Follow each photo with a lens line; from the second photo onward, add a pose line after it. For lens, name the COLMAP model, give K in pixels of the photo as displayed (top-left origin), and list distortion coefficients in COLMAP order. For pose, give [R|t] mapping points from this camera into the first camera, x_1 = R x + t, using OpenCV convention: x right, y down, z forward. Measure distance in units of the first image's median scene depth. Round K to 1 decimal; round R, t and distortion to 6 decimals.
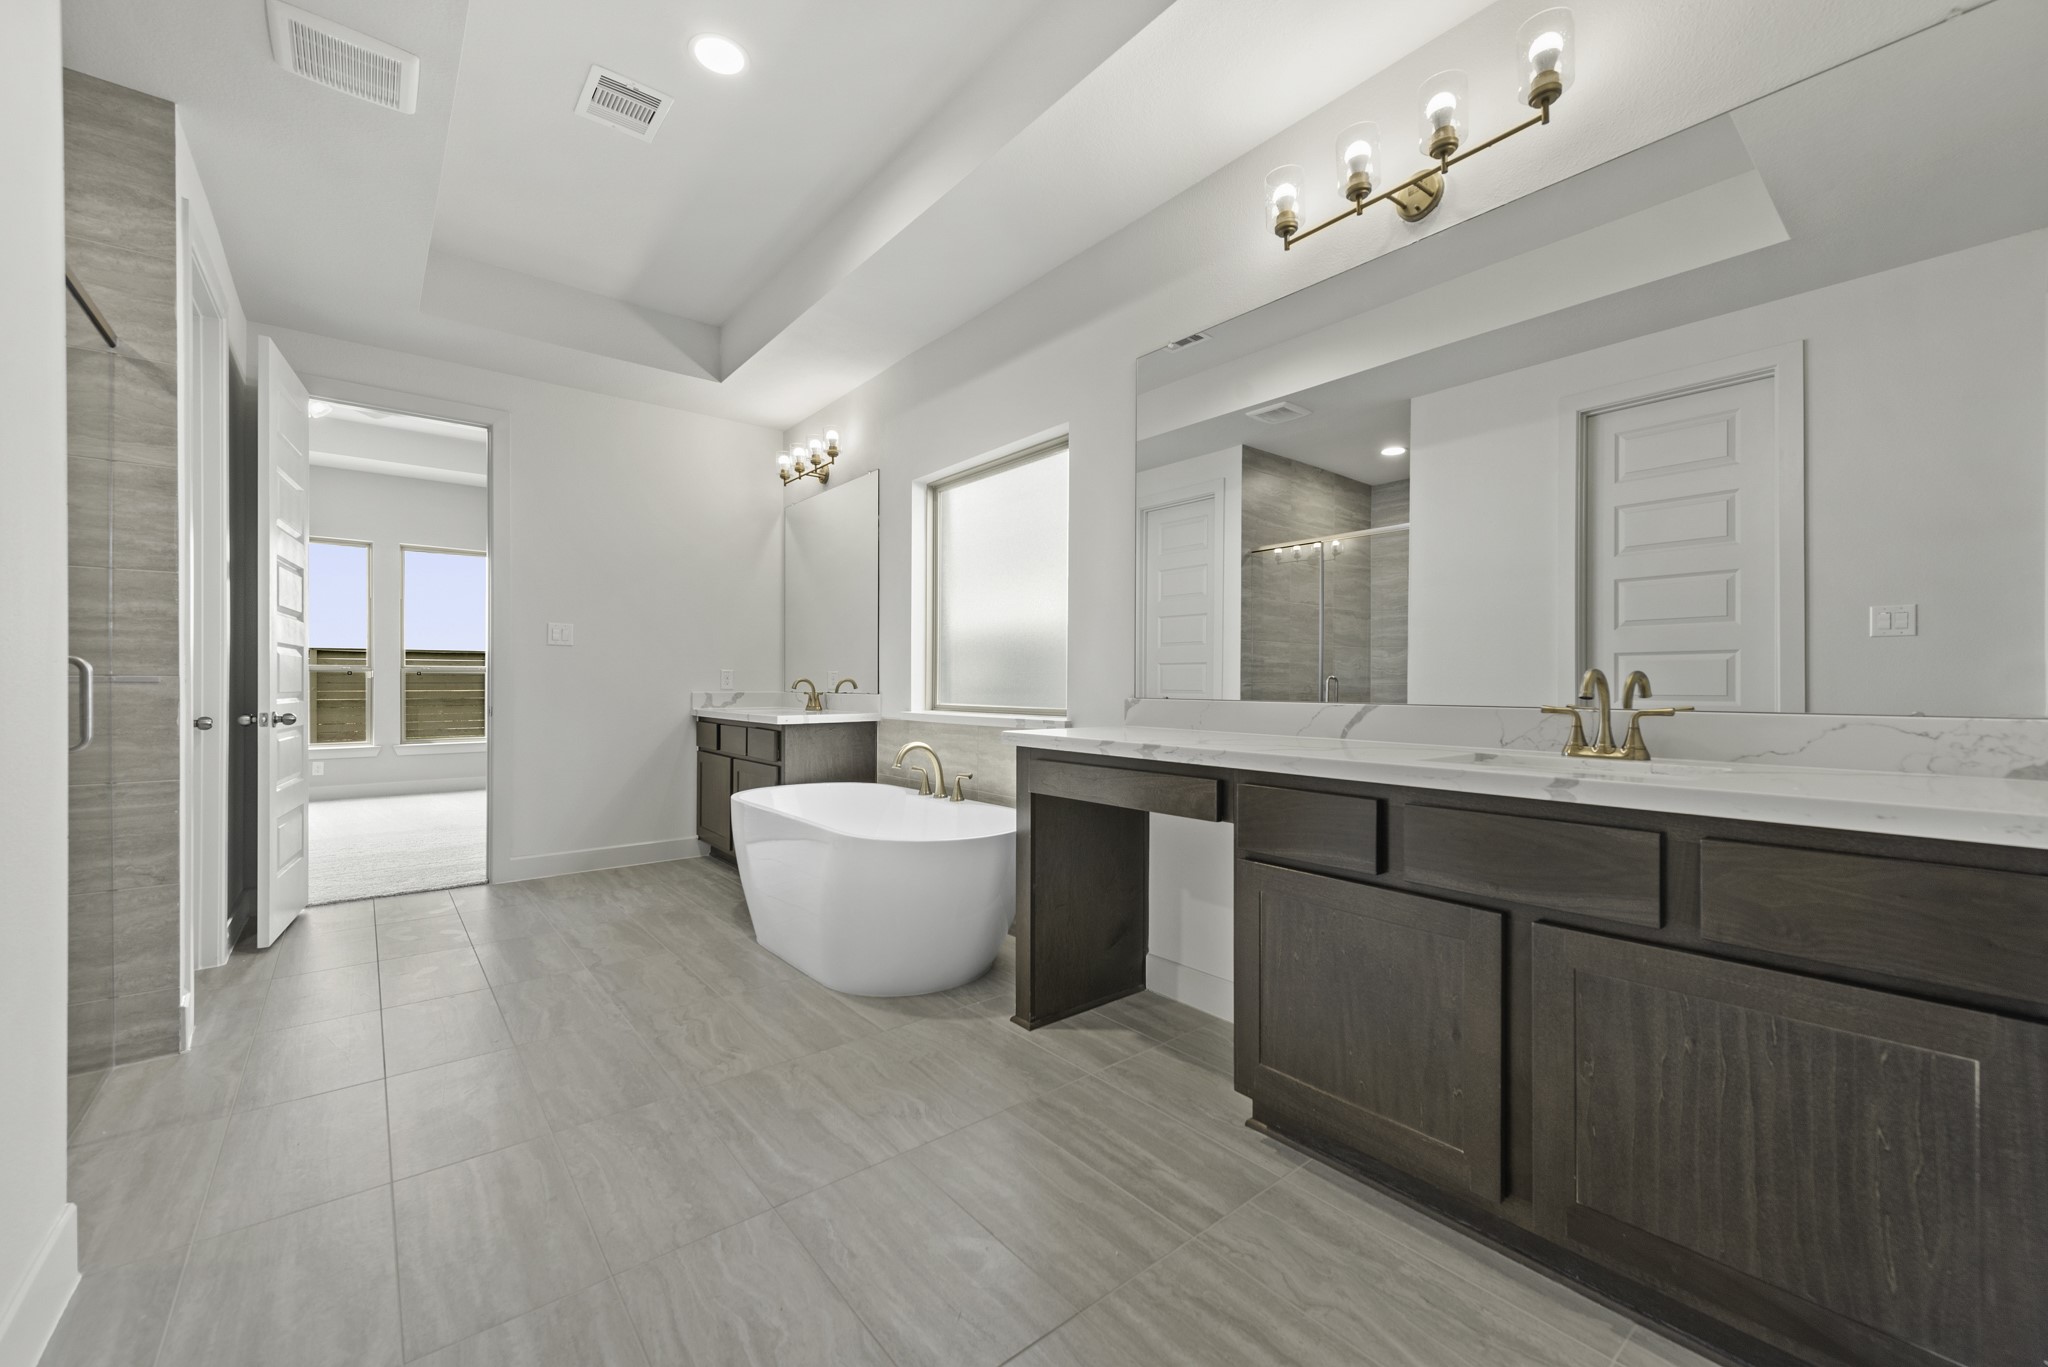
lens RADIAL K [[809.0, 0, 1033.0], [0, 809.0, 690.3], [0, 0, 1]] dist [0.011682, -0.002696]
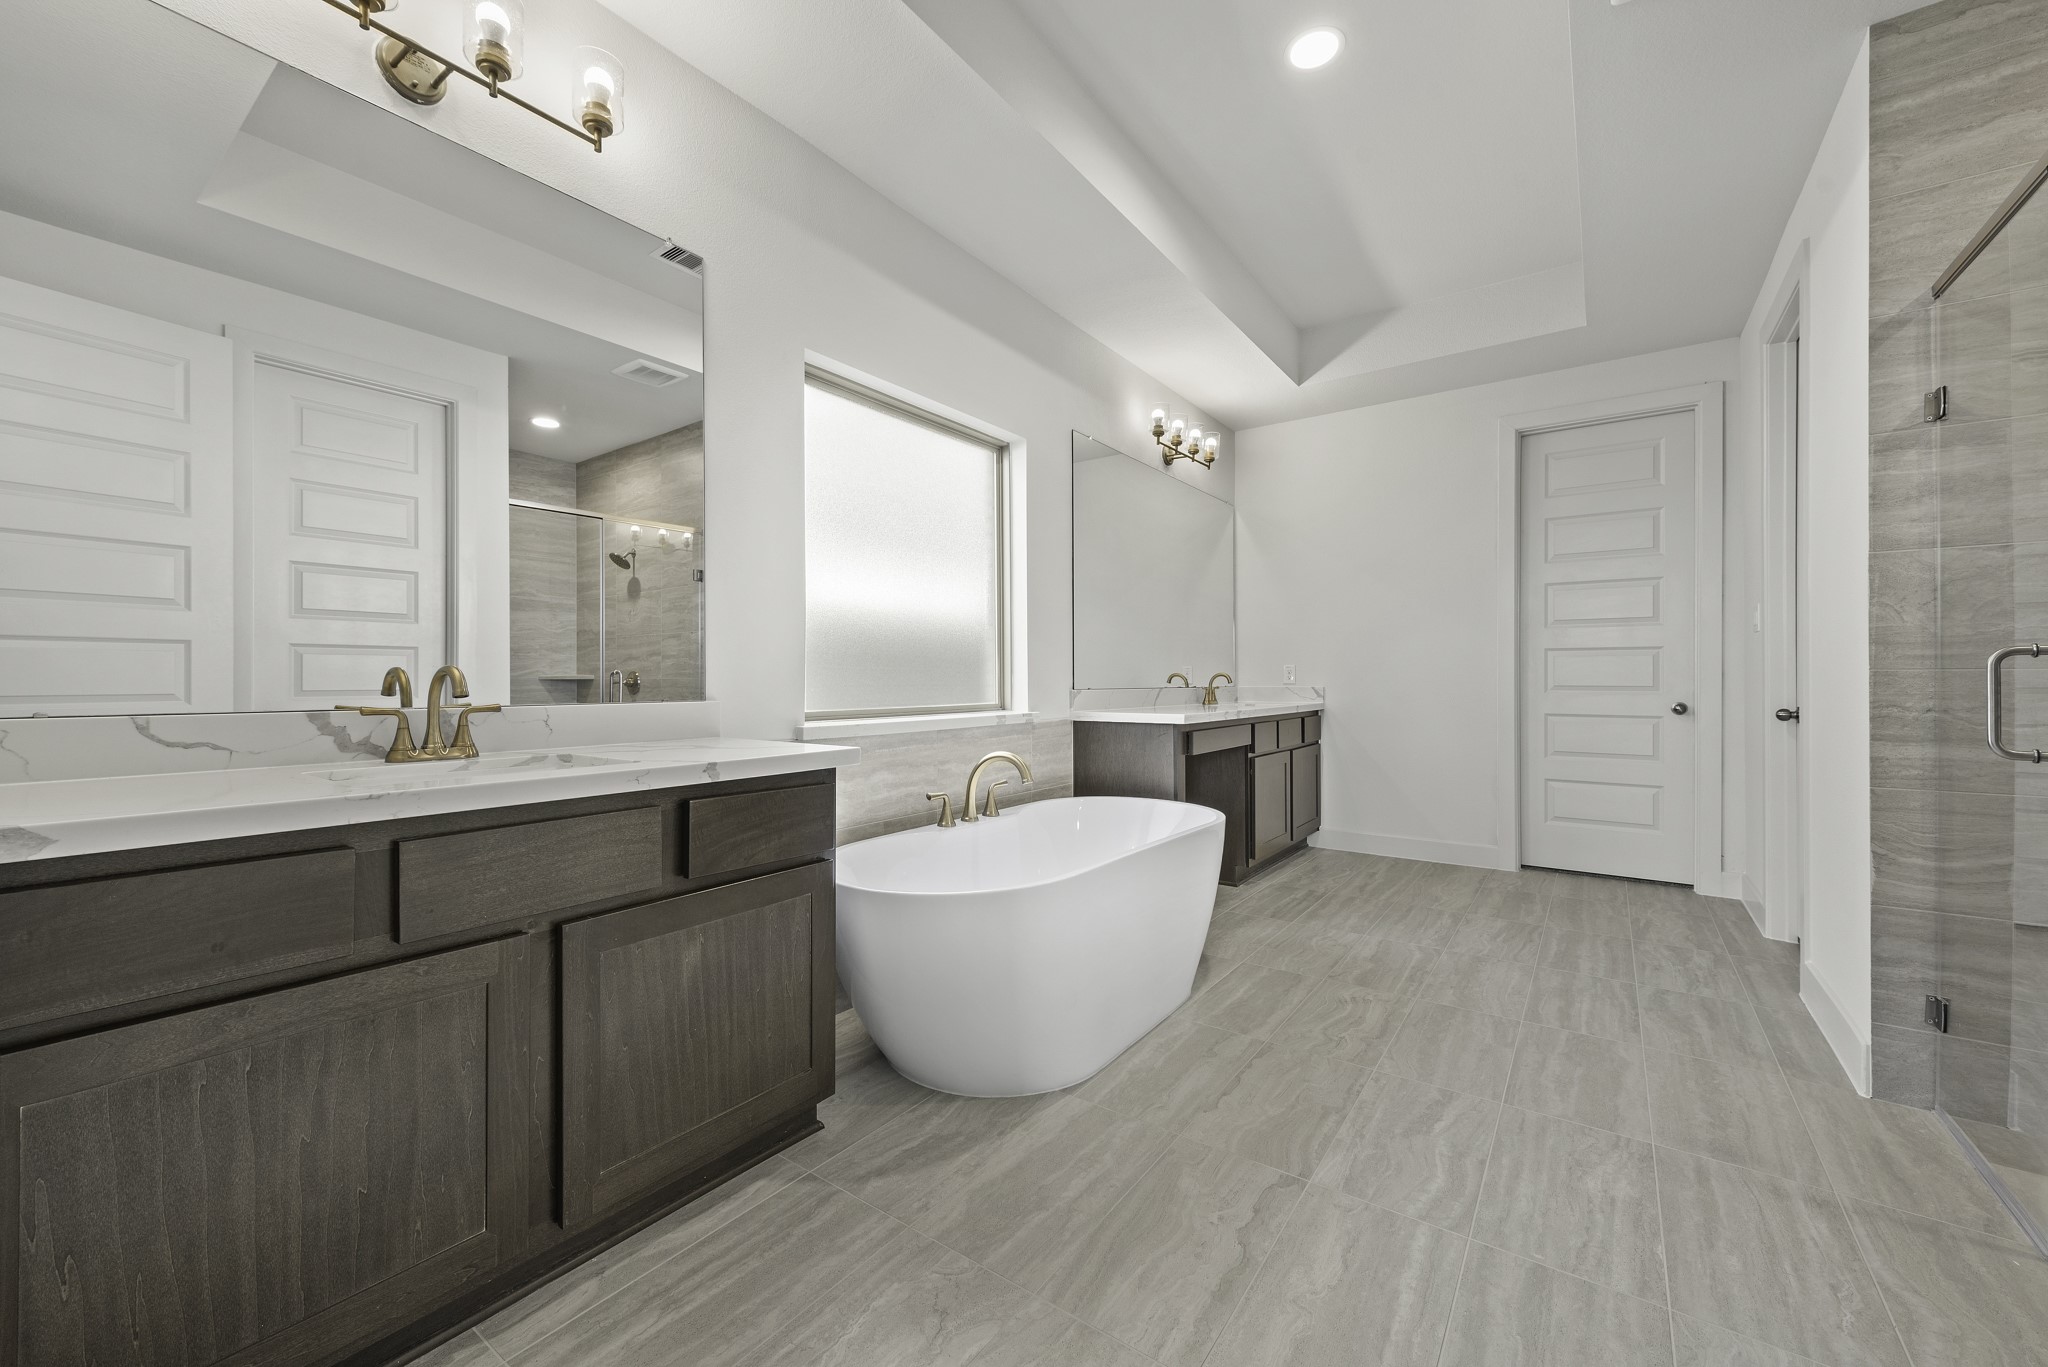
lens RADIAL K [[809.0, 0, 1019.3], [0, 809.0, 685.4], [0, 0, 1]] dist [0.011682, -0.002696]
pose [[-0.255518, -0.004240, 0.966795, -1.235412], [0.013198, 0.999882, 0.007873, -0.010360], [-0.966714, 0.014772, -0.255432, 1.581053]]
